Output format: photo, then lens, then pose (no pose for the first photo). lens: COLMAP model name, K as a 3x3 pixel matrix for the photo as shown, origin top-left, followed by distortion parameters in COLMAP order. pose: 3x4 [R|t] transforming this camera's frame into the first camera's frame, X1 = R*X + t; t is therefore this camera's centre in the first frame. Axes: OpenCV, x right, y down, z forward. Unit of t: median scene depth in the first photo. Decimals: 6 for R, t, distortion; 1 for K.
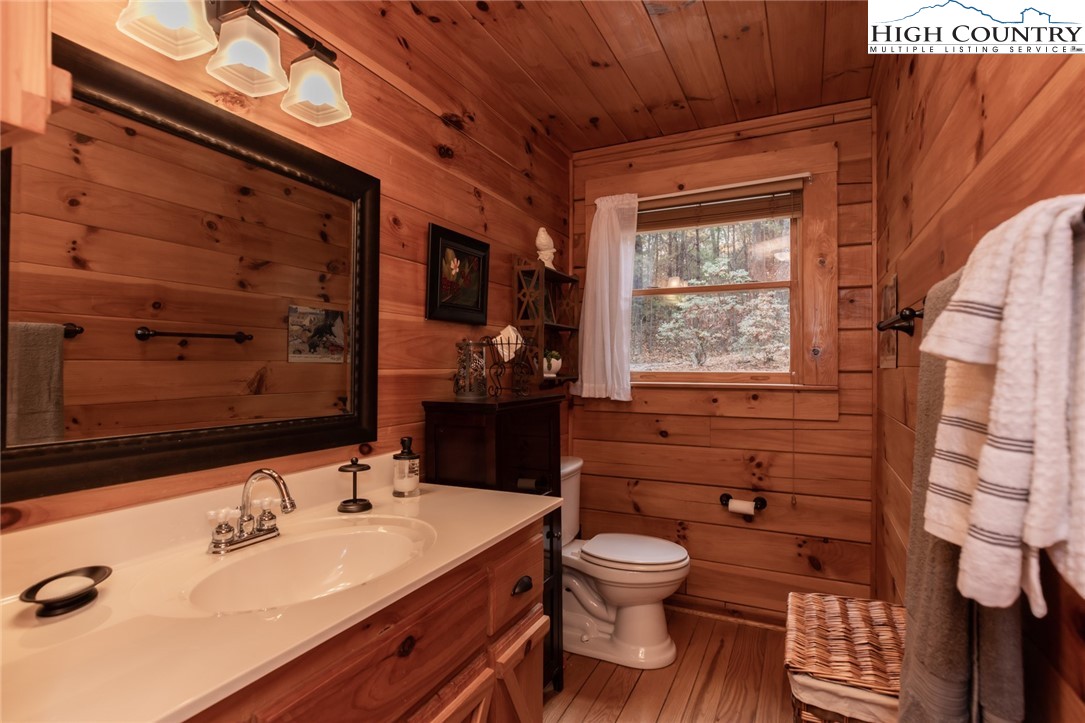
lens RADIAL K [[535.3, 0, 549.8], [0, 535.3, 362.2], [0, 0, 1]] dist [-0.001370, -0.000626]
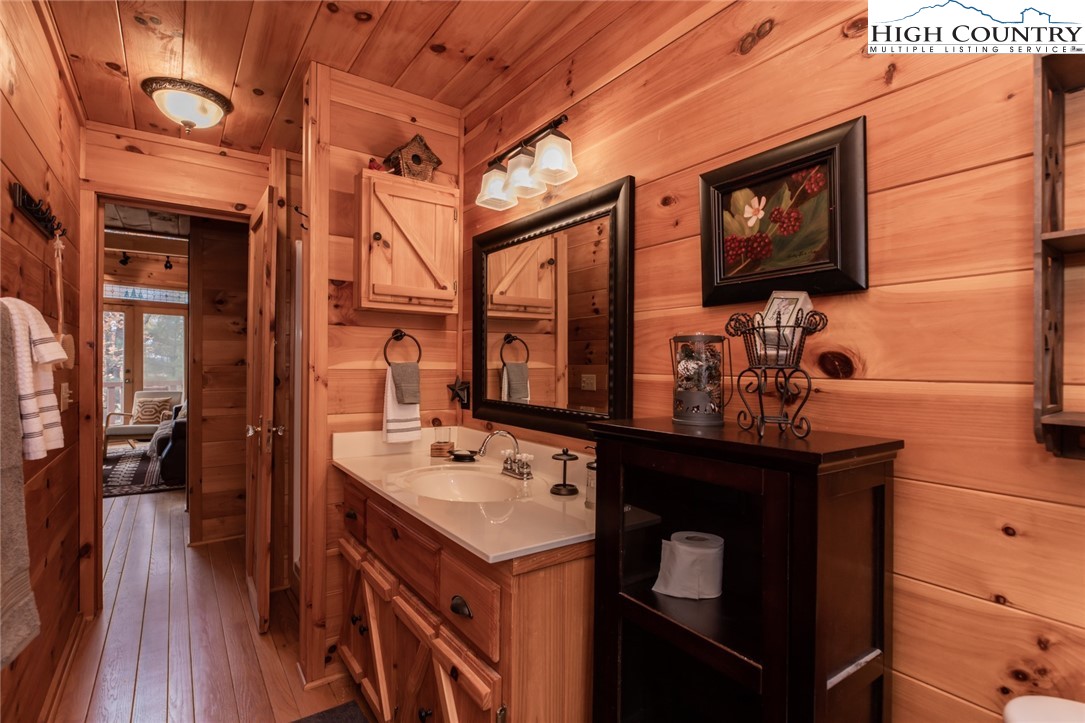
lens RADIAL K [[481.7, 0, 543.1], [0, 481.7, 360.0], [0, 0, 1]] dist [0.004075, 0.000339]
pose [[-0.452311, -0.012278, -0.891776, 0.462143], [-0.005380, 0.999925, -0.011038, -0.000294], [0.891844, -0.000195, -0.452343, 1.119363]]
